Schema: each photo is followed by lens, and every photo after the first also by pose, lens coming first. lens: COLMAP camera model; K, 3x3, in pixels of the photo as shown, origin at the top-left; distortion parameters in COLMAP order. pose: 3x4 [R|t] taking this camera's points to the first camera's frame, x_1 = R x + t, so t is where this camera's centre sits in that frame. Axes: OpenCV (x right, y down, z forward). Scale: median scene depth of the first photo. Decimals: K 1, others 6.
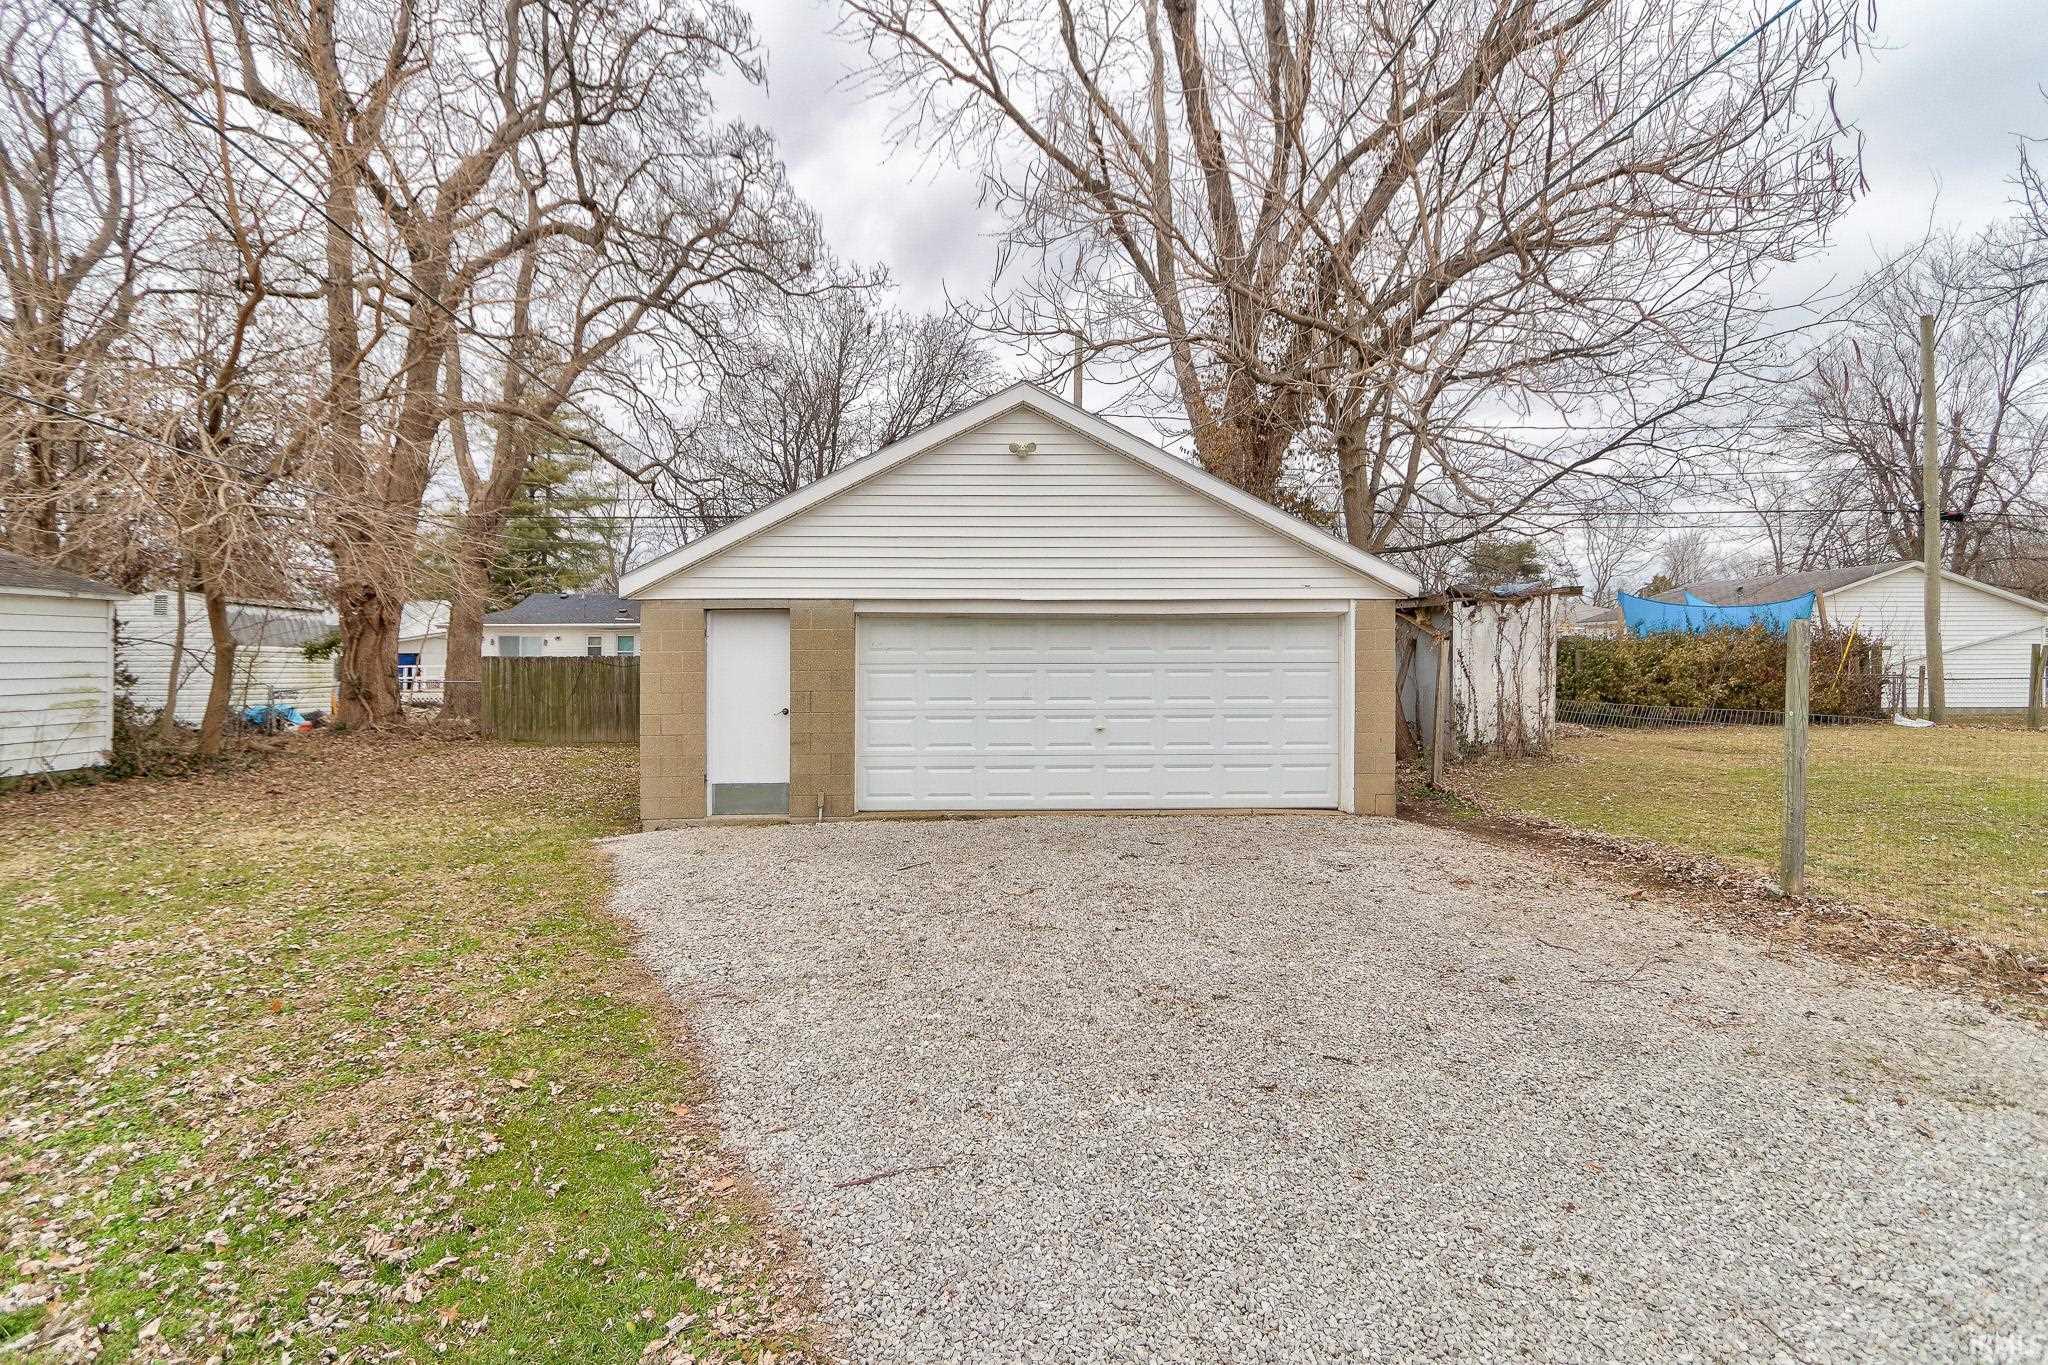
lens RADIAL K [[944.4, 0, 1018.2], [0, 944.4, 645.3], [0, 0, 1]] dist [0.004994, 0.000517]
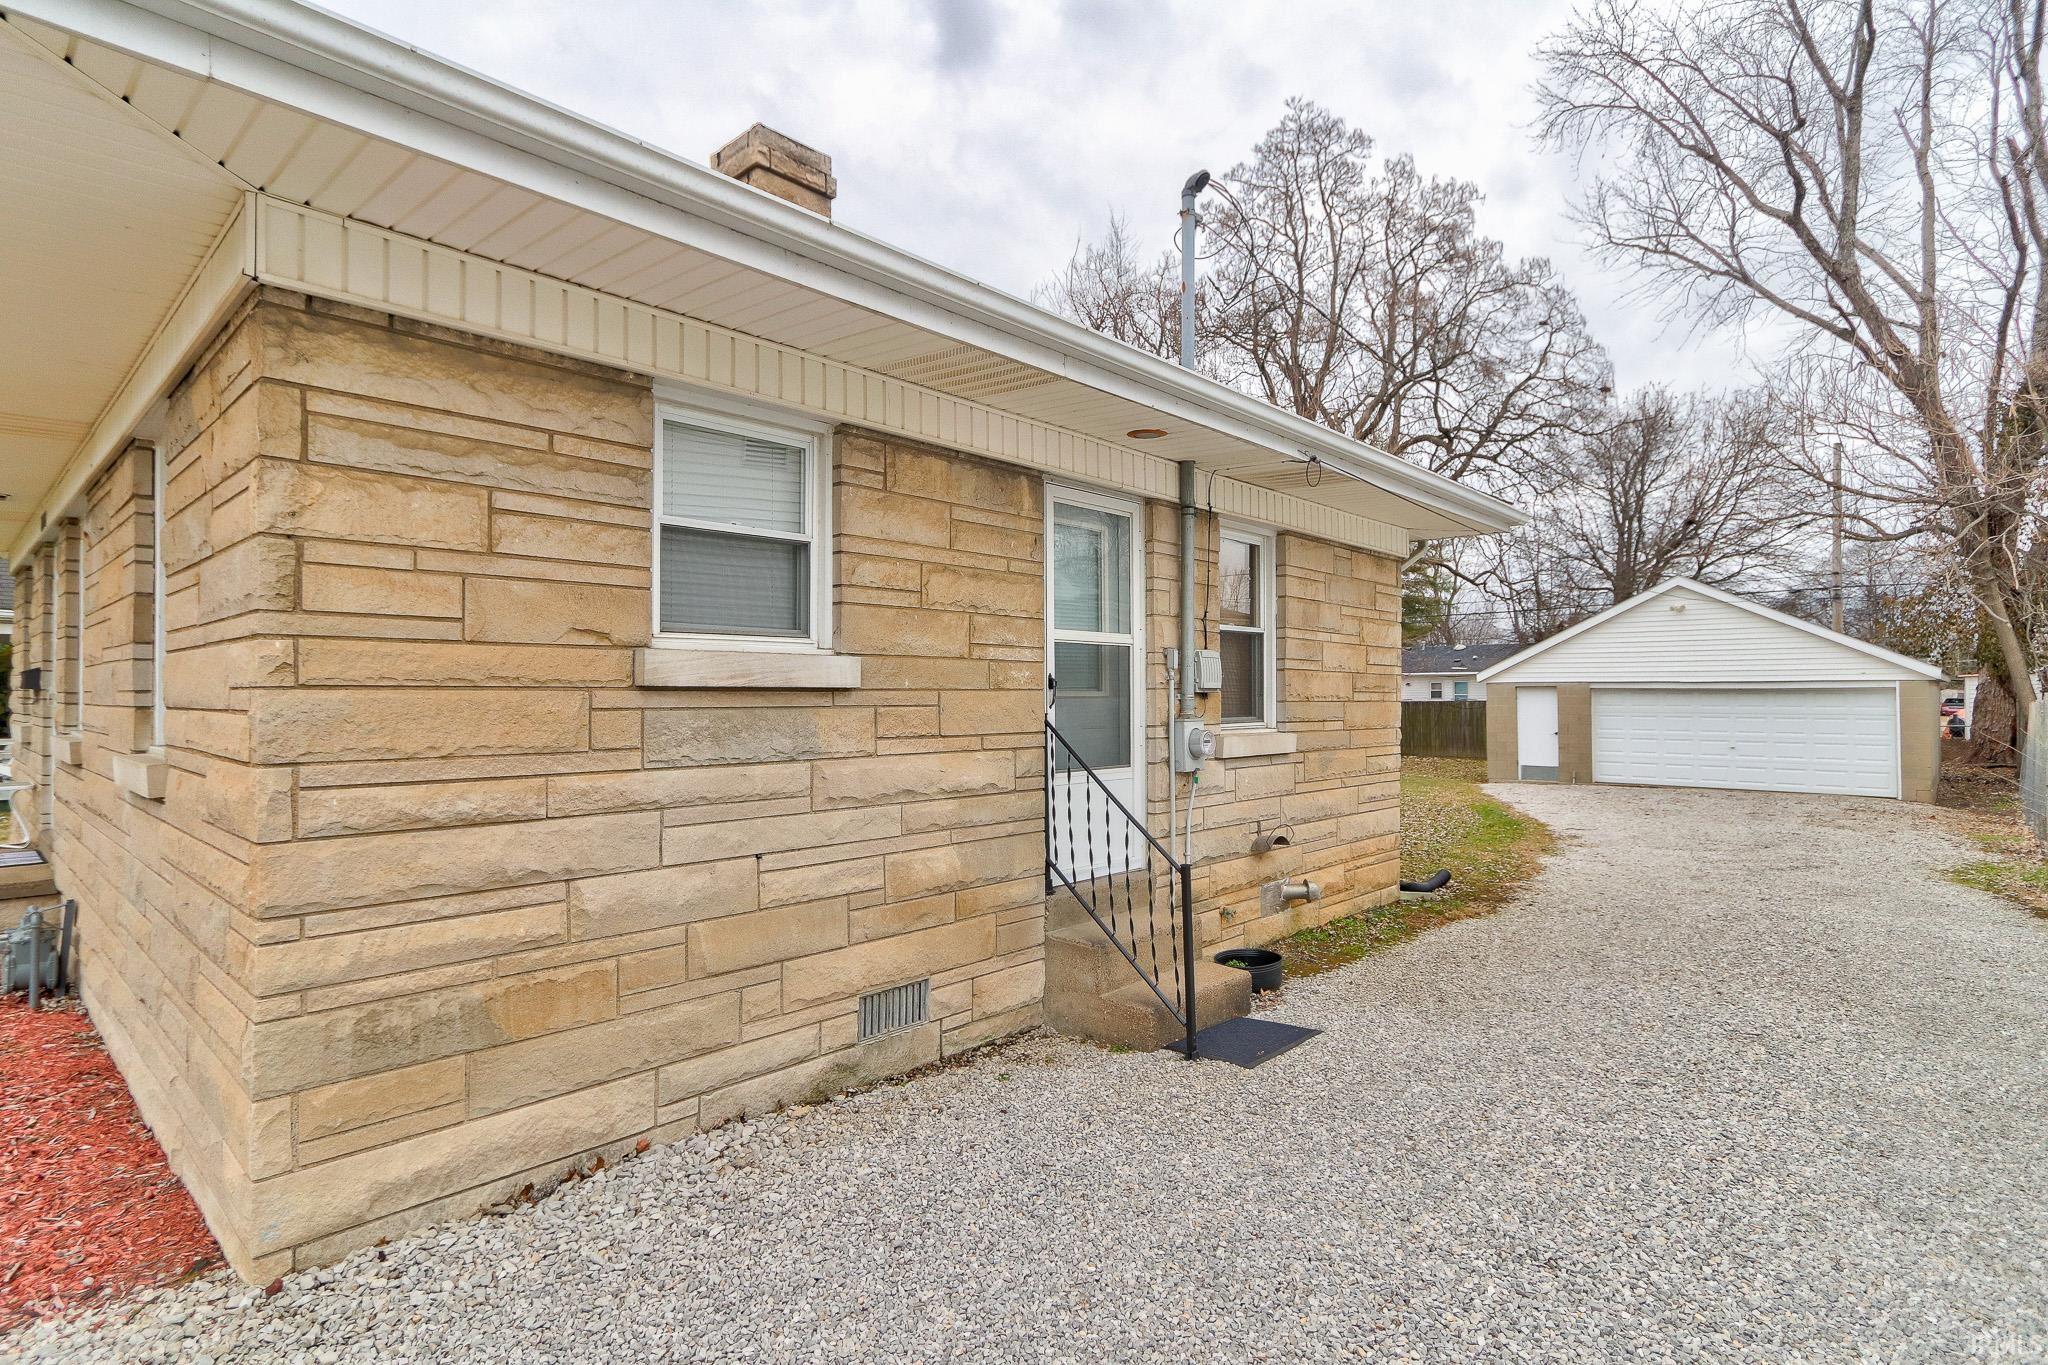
lens RADIAL K [[1016.6, 0, 1019.7], [0, 1016.6, 664.5], [0, 0, 1]] dist [-0.000380, 0.000535]
pose [[0.703614, -0.018922, -0.710330, 0.270030], [0.008054, 0.999794, -0.018655, -0.026947], [0.710536, 0.007405, 0.703621, -0.748566]]
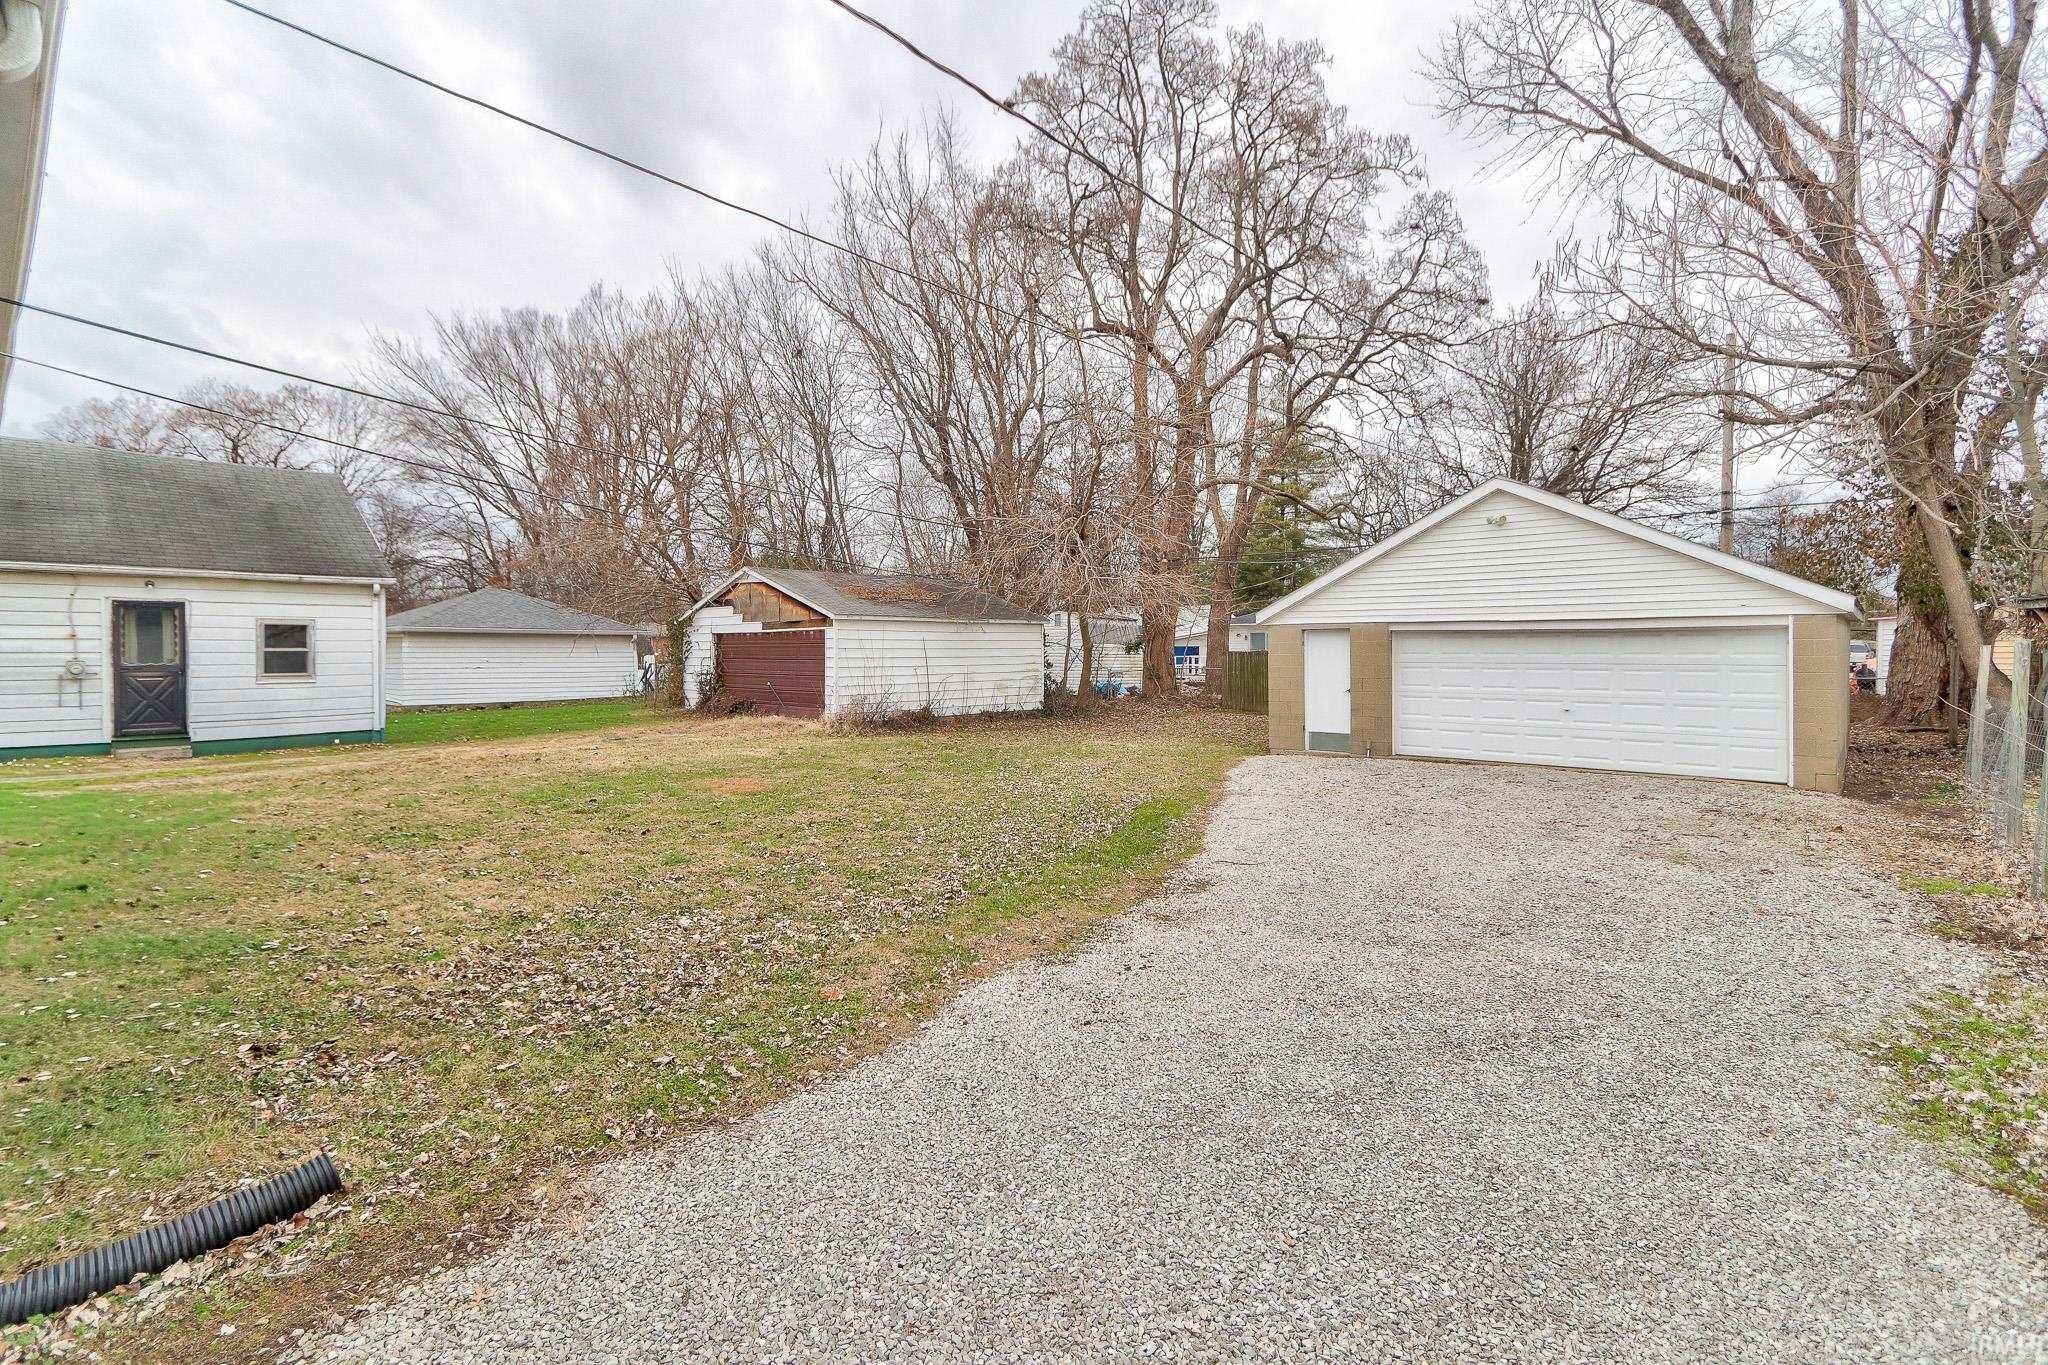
lens RADIAL K [[944.4, 0, 1010.1], [0, 944.4, 645.2], [0, 0, 1]] dist [0.004994, 0.000517]
pose [[0.712900, -0.001949, -0.701263, 0.242167], [0.010305, 0.999917, 0.007697, -0.013820], [0.701190, -0.012714, 0.712861, -0.294172]]
